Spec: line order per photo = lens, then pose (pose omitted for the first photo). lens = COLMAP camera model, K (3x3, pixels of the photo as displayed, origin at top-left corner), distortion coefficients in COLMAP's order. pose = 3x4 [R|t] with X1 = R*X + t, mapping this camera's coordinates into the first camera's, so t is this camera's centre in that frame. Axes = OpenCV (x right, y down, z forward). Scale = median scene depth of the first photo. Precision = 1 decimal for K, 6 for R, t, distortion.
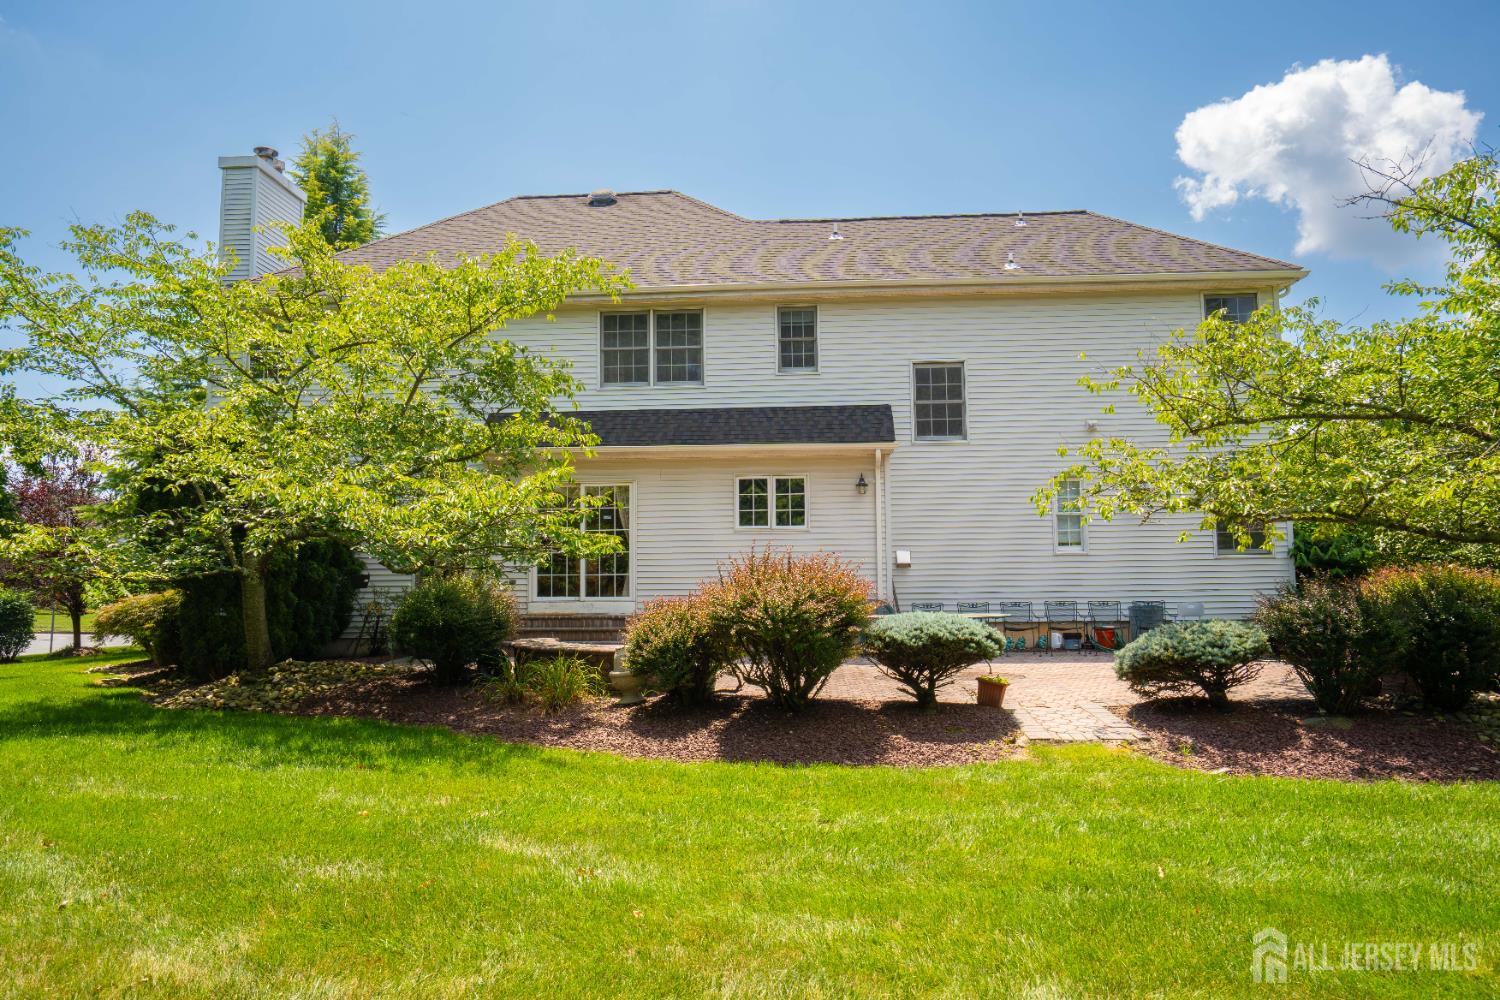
lens RADIAL K [[1019.2, 0, 750.0], [0, 1019.2, 500.0], [0, 0, 1]] dist [-0.001943, 0.041145]
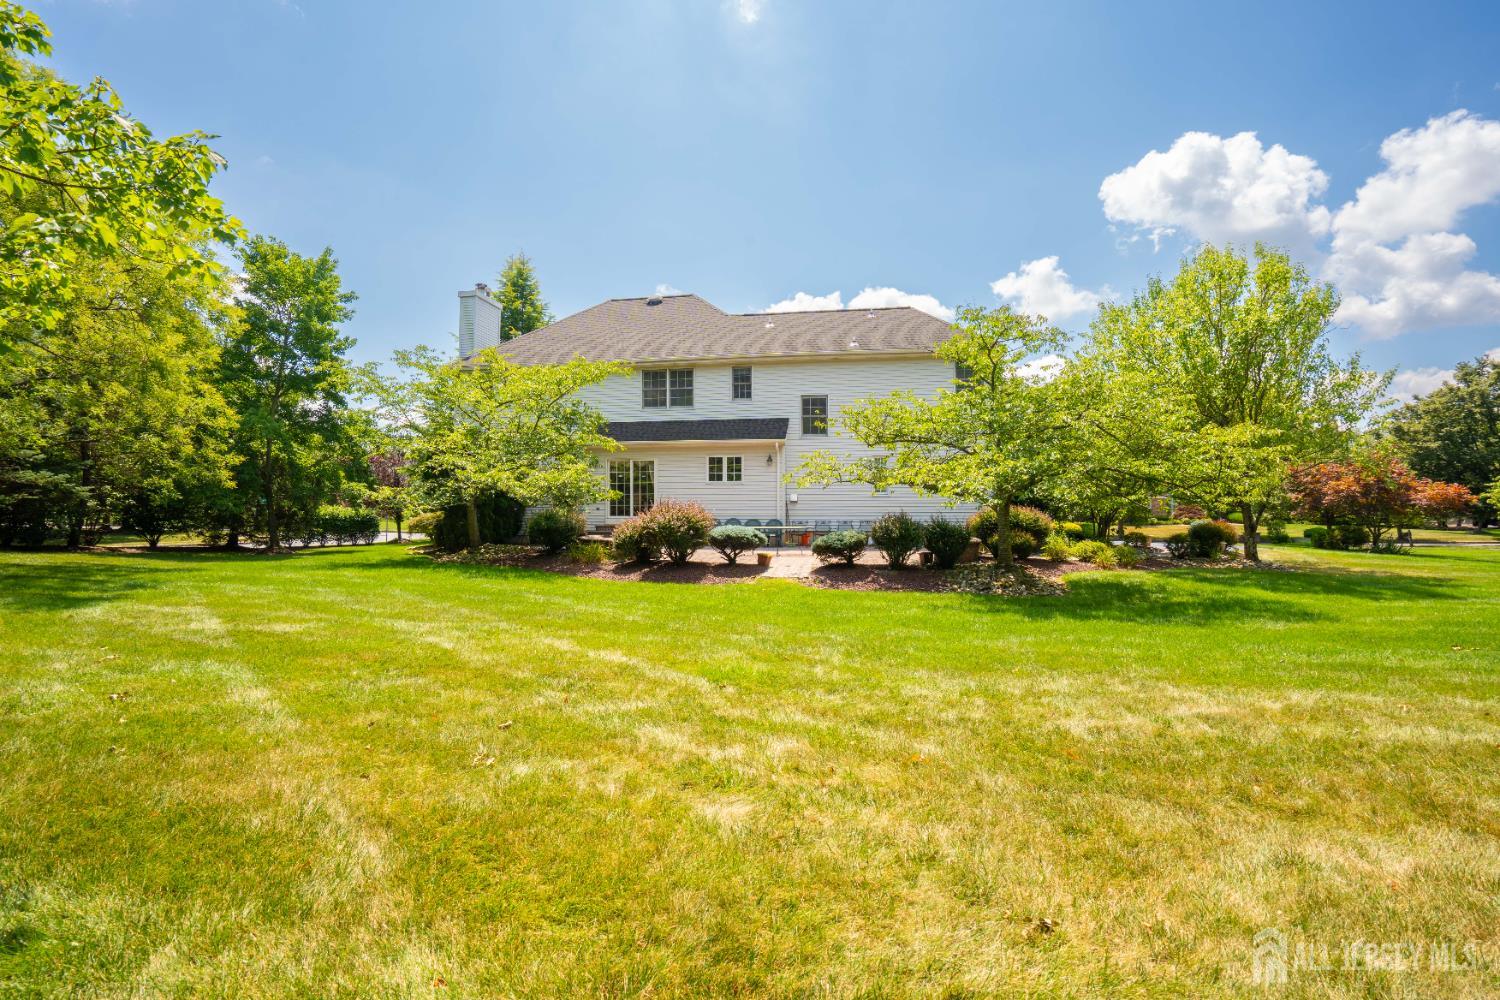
lens RADIAL K [[736.3, 0, 747.0], [0, 736.3, 492.5], [0, 0, 1]] dist [-0.000998, 0.000057]
pose [[0.991203, 0.005149, -0.132251, 0.367834], [0.003518, 0.997865, 0.065214, -0.066594], [0.132305, -0.065106, 0.989069, -0.585618]]
